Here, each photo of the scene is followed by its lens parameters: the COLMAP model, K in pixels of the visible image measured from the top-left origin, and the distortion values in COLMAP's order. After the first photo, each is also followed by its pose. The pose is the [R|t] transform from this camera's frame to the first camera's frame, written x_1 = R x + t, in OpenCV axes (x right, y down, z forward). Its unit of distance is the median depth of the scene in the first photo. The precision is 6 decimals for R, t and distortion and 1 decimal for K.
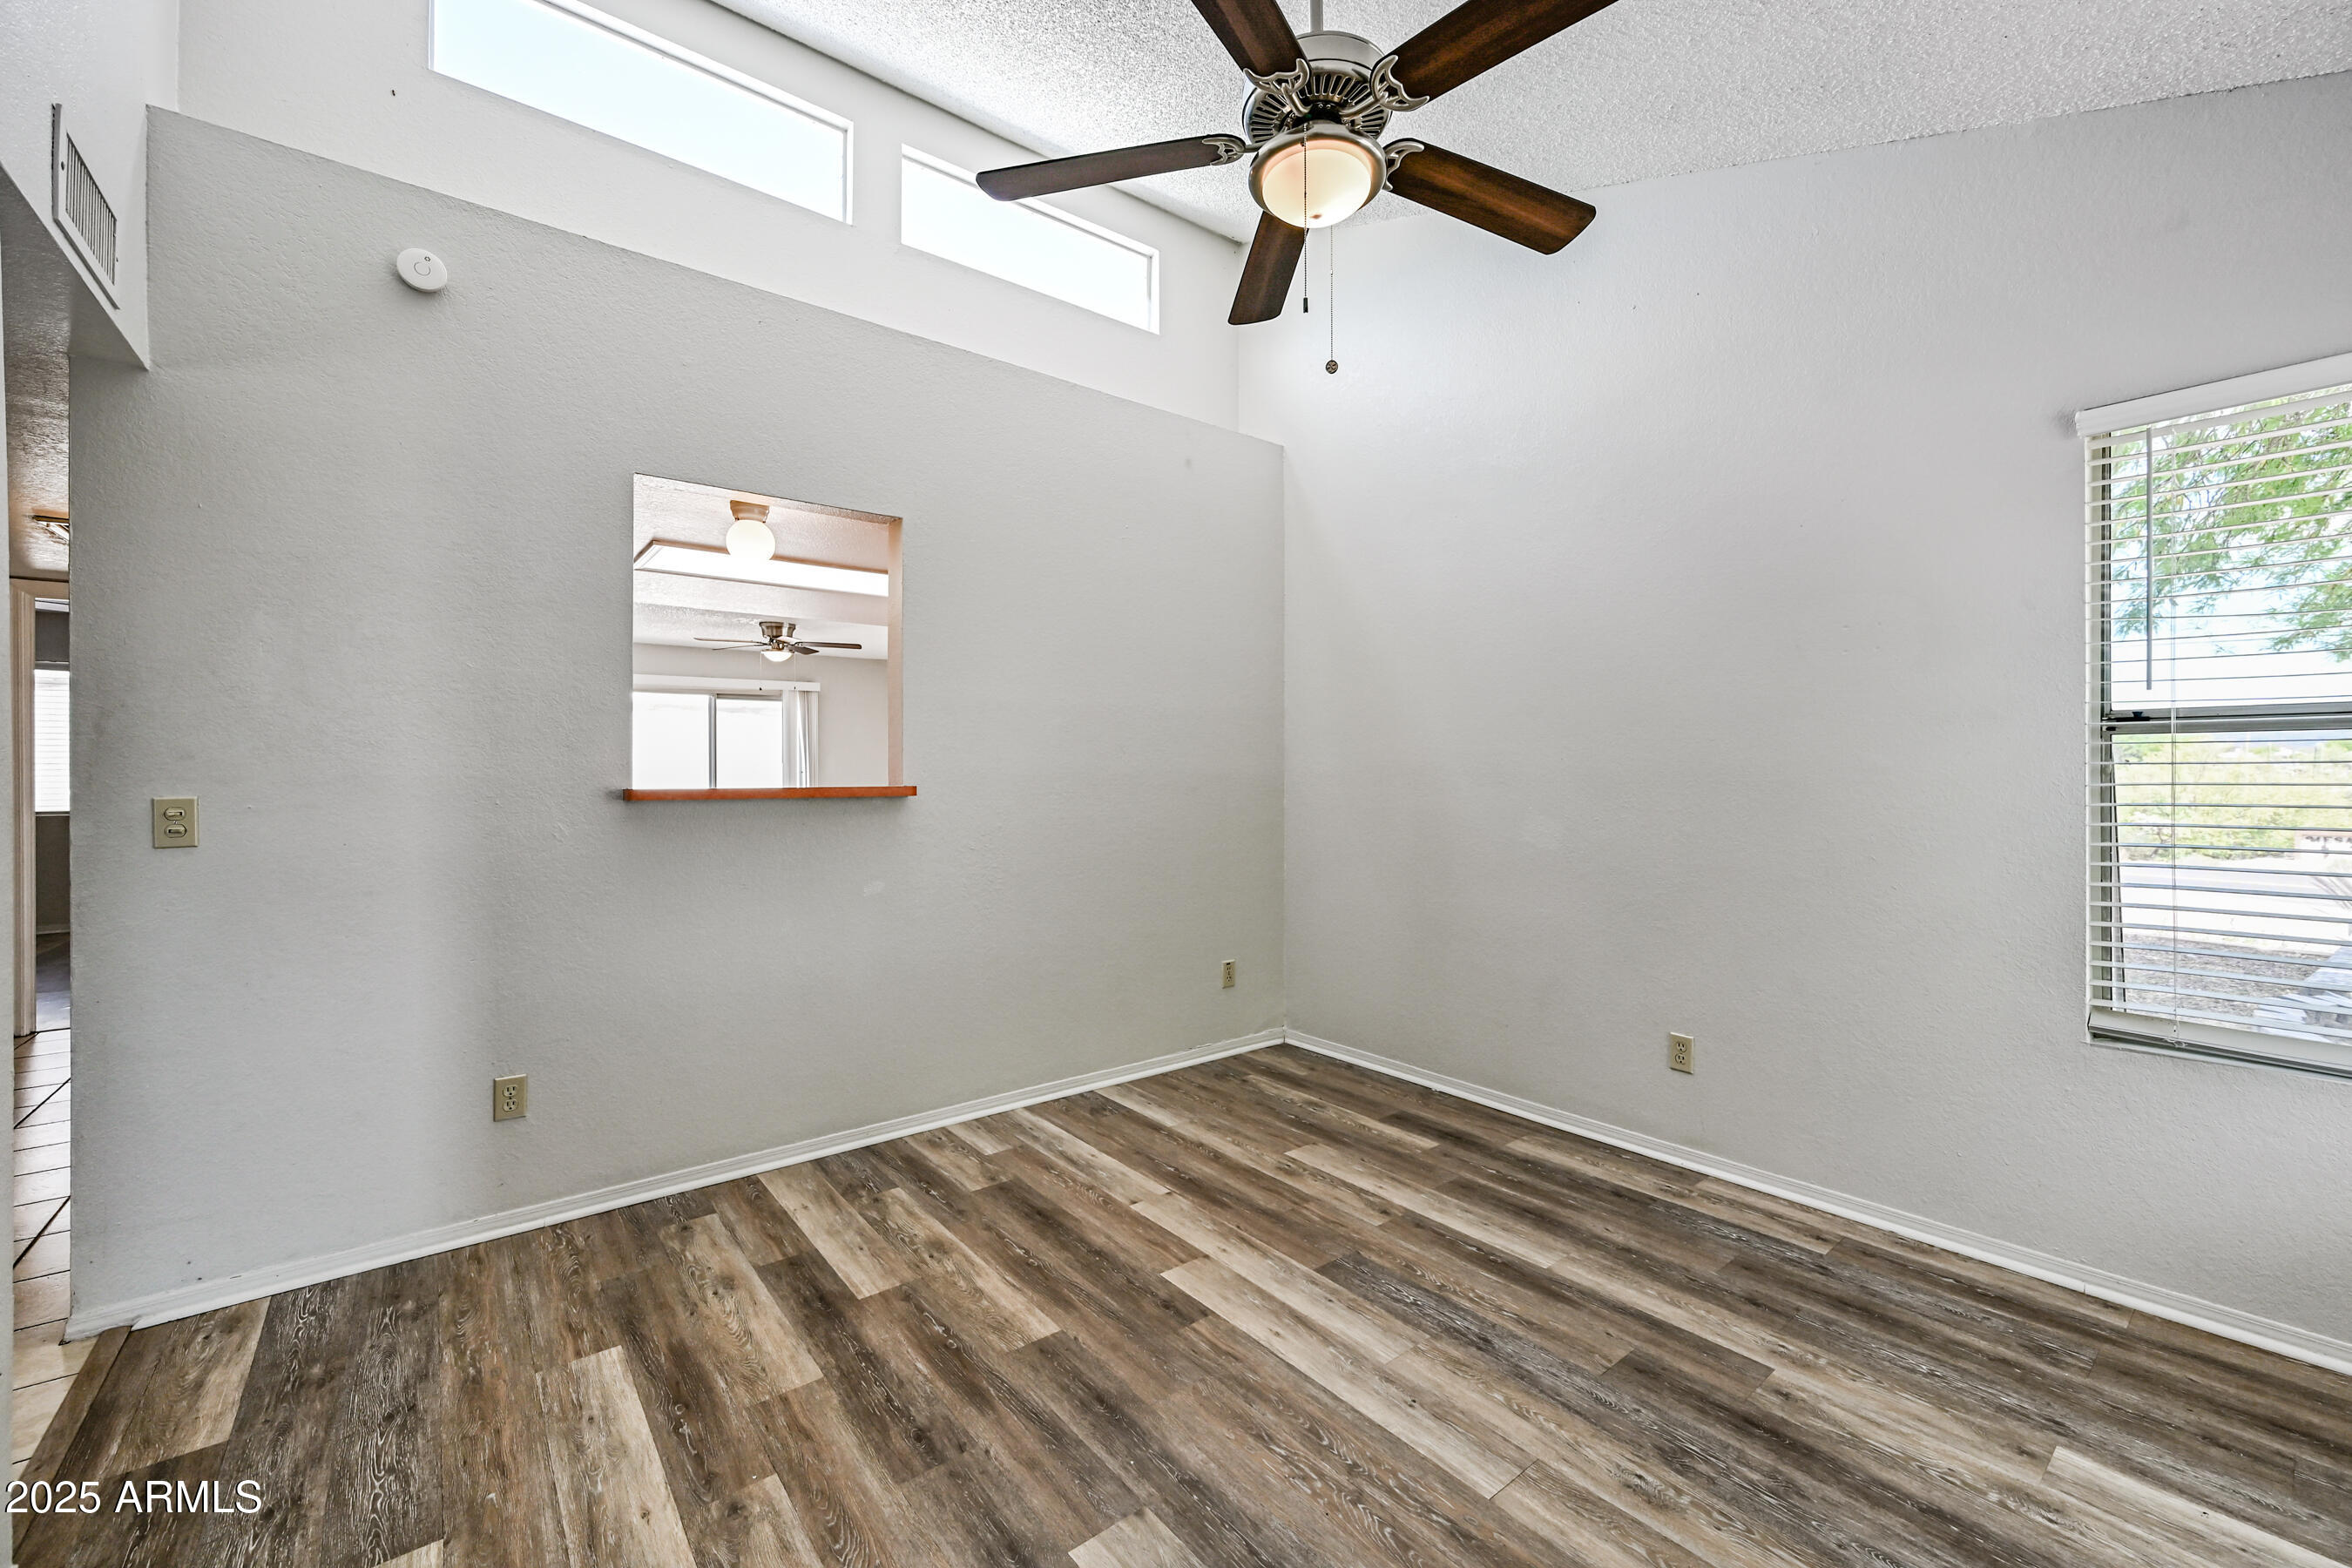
lens RADIAL K [[948.7, 0, 1185.4], [0, 948.7, 774.4], [0, 0, 1]] dist [0.000034, 0.000105]
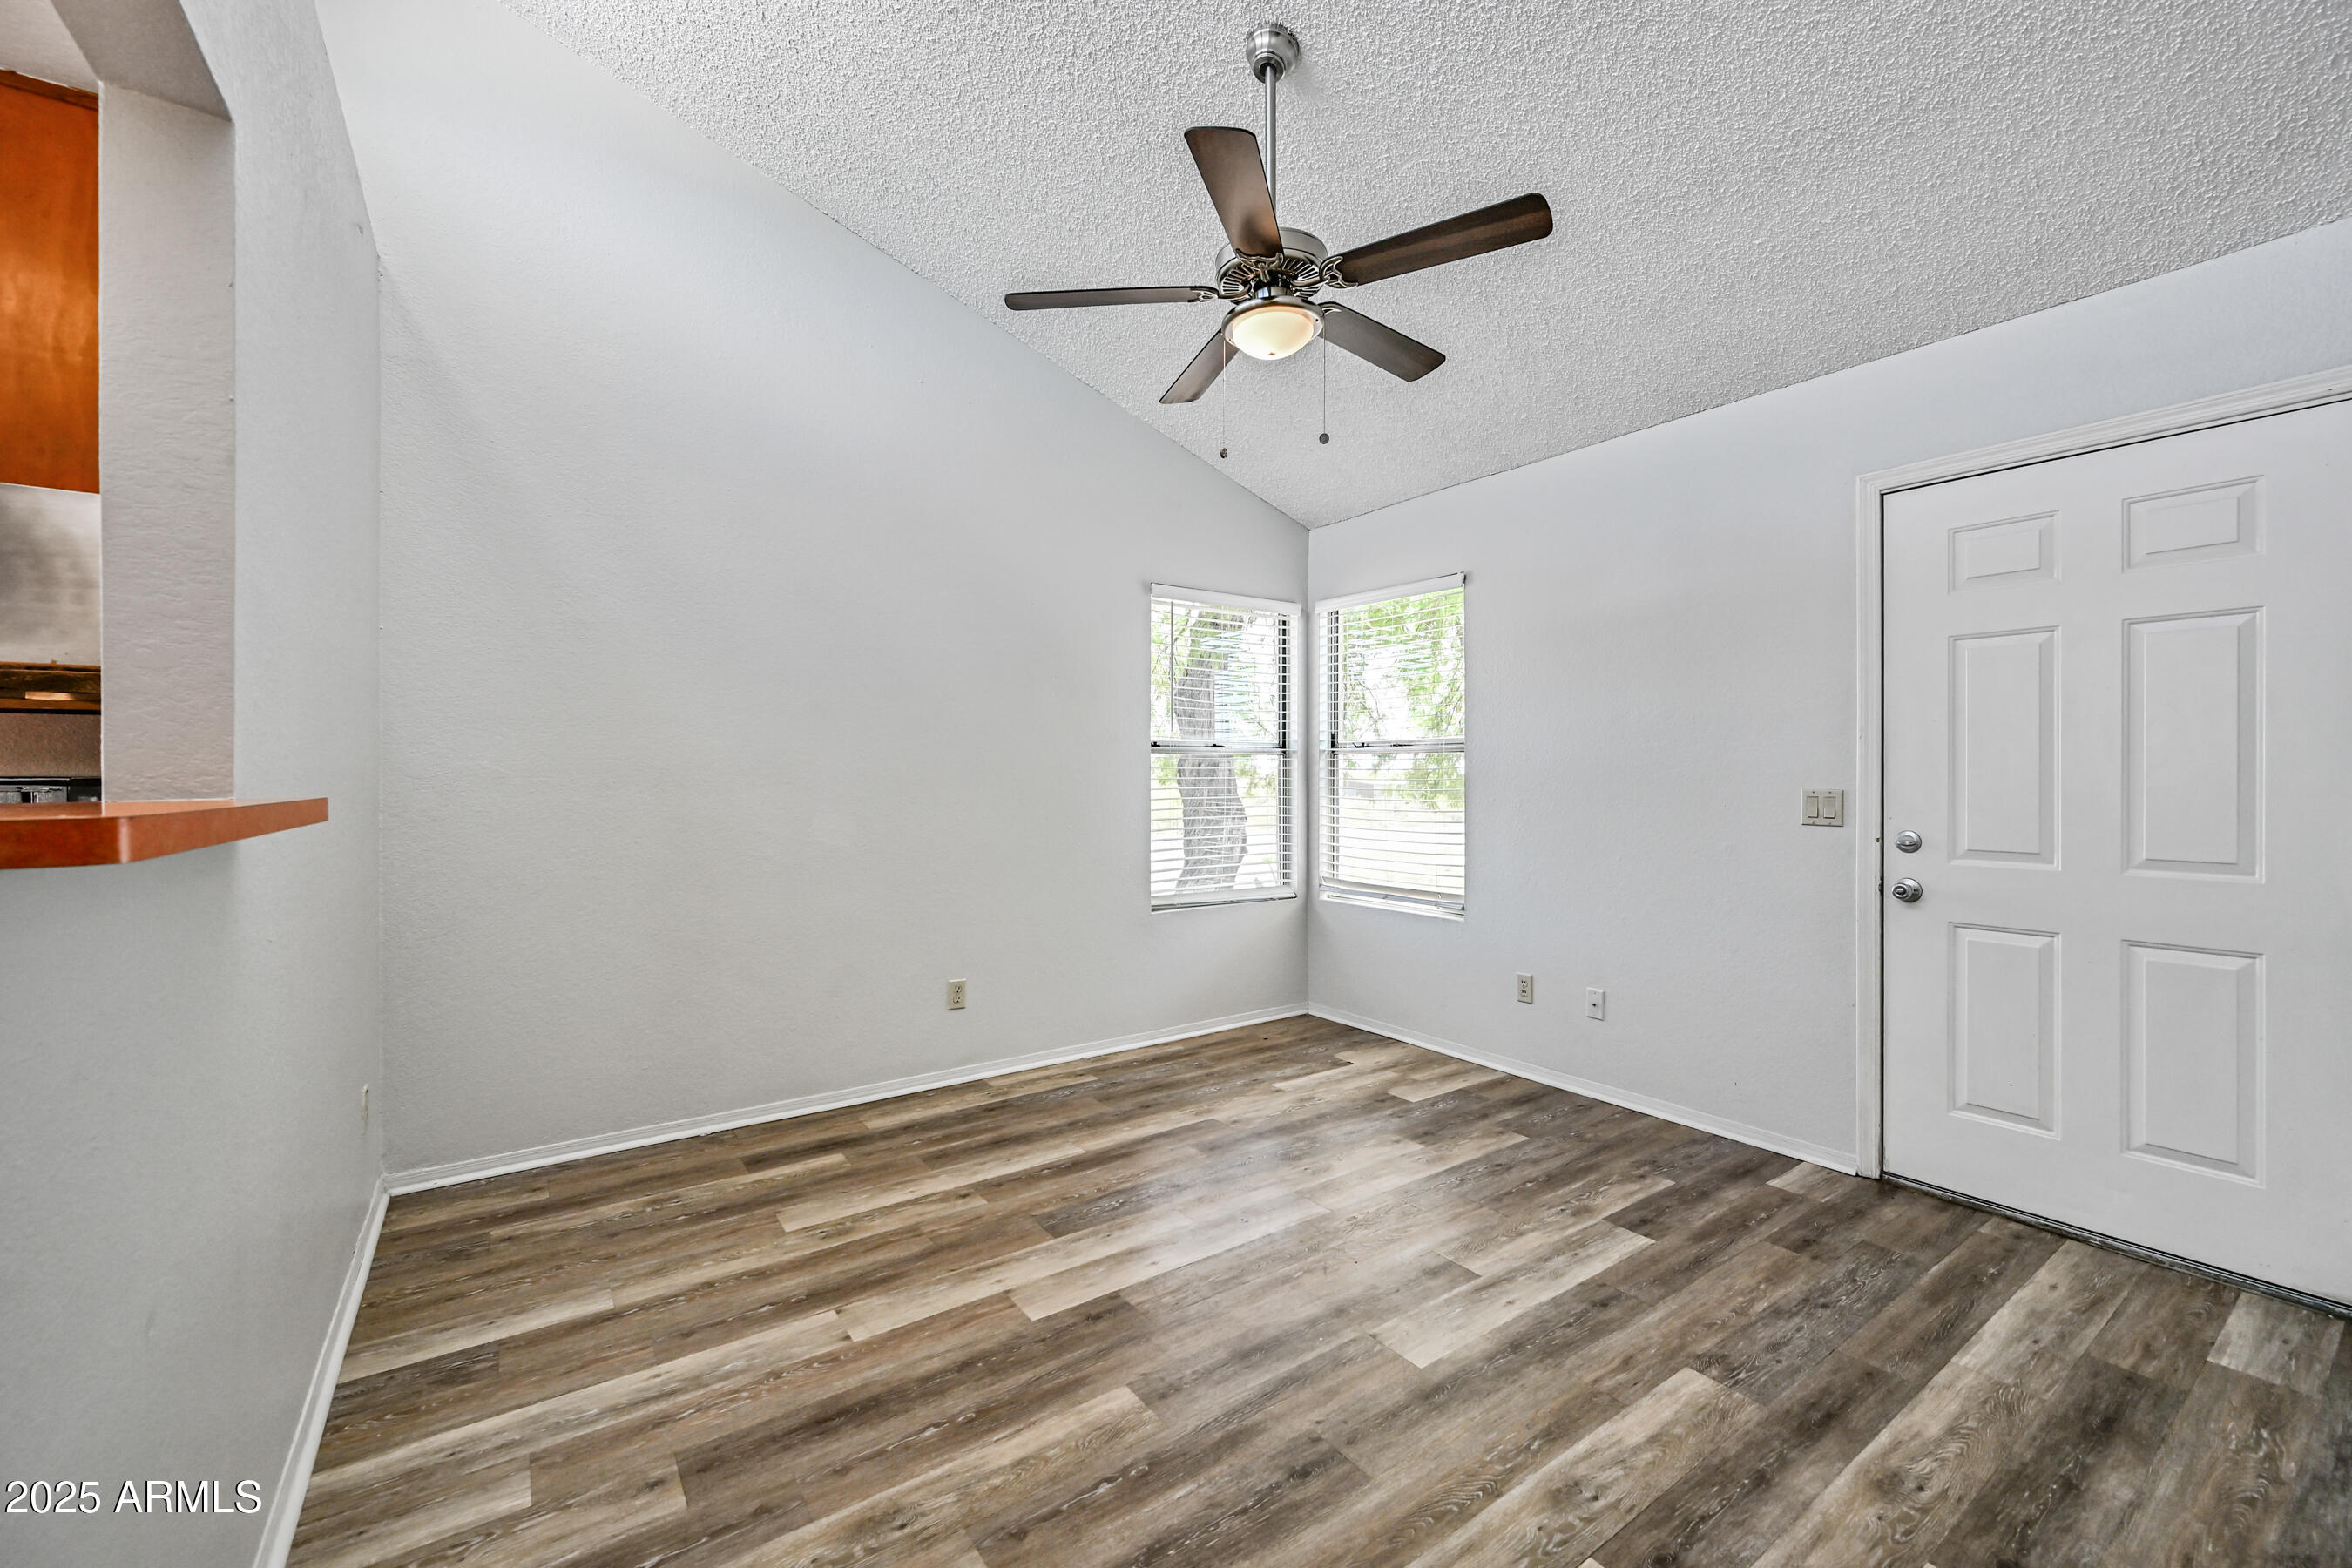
lens RADIAL K [[948.7, 0, 1185.4], [0, 948.7, 774.4], [0, 0, 1]] dist [0.000034, 0.000105]
pose [[0.053264, 0.003641, 0.998574, -0.807310], [0.003942, 0.999985, -0.003856, 0.008497], [-0.998573, 0.004142, 0.053249, 0.702413]]
